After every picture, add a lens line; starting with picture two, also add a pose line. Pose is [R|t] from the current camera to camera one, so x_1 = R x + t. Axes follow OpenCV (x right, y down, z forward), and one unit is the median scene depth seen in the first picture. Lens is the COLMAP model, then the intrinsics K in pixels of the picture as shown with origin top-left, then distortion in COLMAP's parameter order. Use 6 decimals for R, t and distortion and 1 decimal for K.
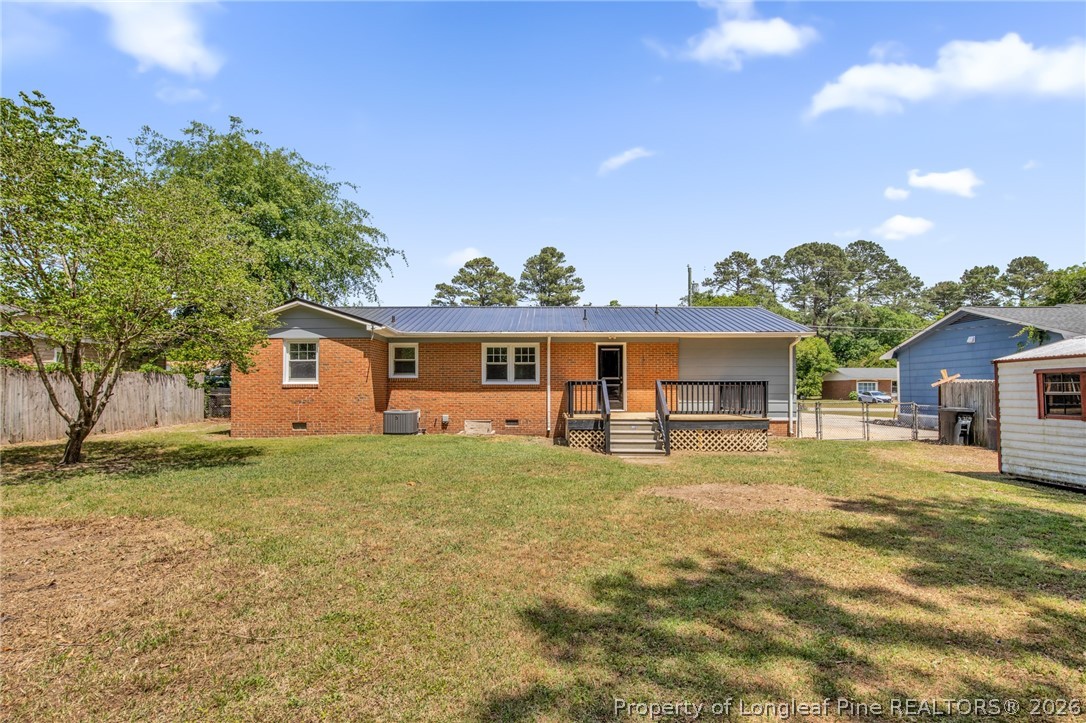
lens RADIAL K [[526.5, 0, 546.4], [0, 526.5, 370.9], [0, 0, 1]] dist [-0.016558, 0.001794]
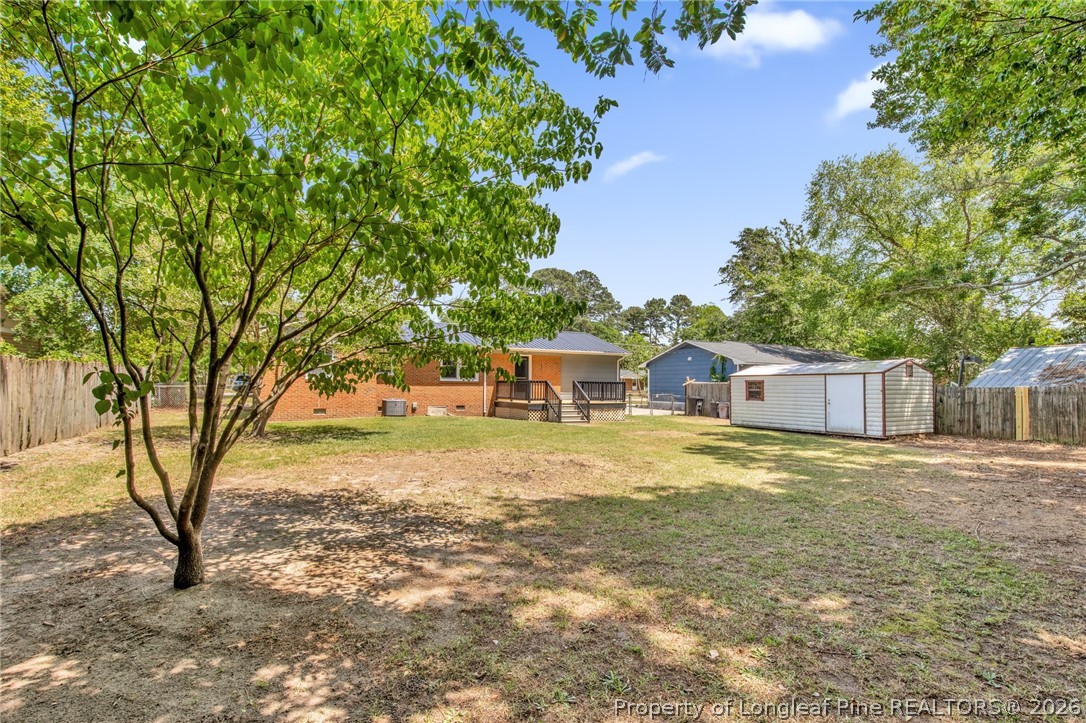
lens RADIAL K [[517.6, 0, 535.8], [0, 517.6, 358.2], [0, 0, 1]] dist [-0.013222, -0.000767]
pose [[0.875496, 0.034534, 0.481990, -0.563681], [-0.029630, 0.999403, -0.017785, -0.017613], [-0.482316, 0.001289, 0.875996, -0.335363]]
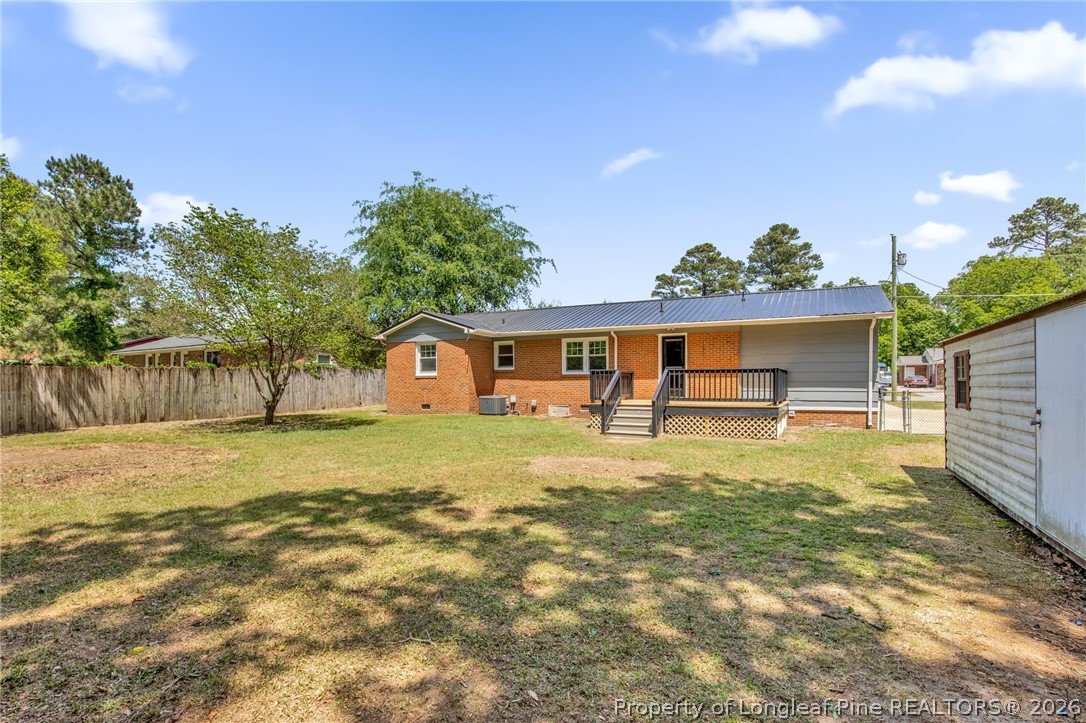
lens RADIAL K [[517.6, 0, 534.9], [0, 517.6, 369.3], [0, 0, 1]] dist [-0.013222, -0.000767]
pose [[0.896202, -0.013830, -0.443430, 0.328749], [0.020657, 0.999731, 0.010569, 0.001032], [0.443164, -0.018631, 0.896247, -0.051266]]
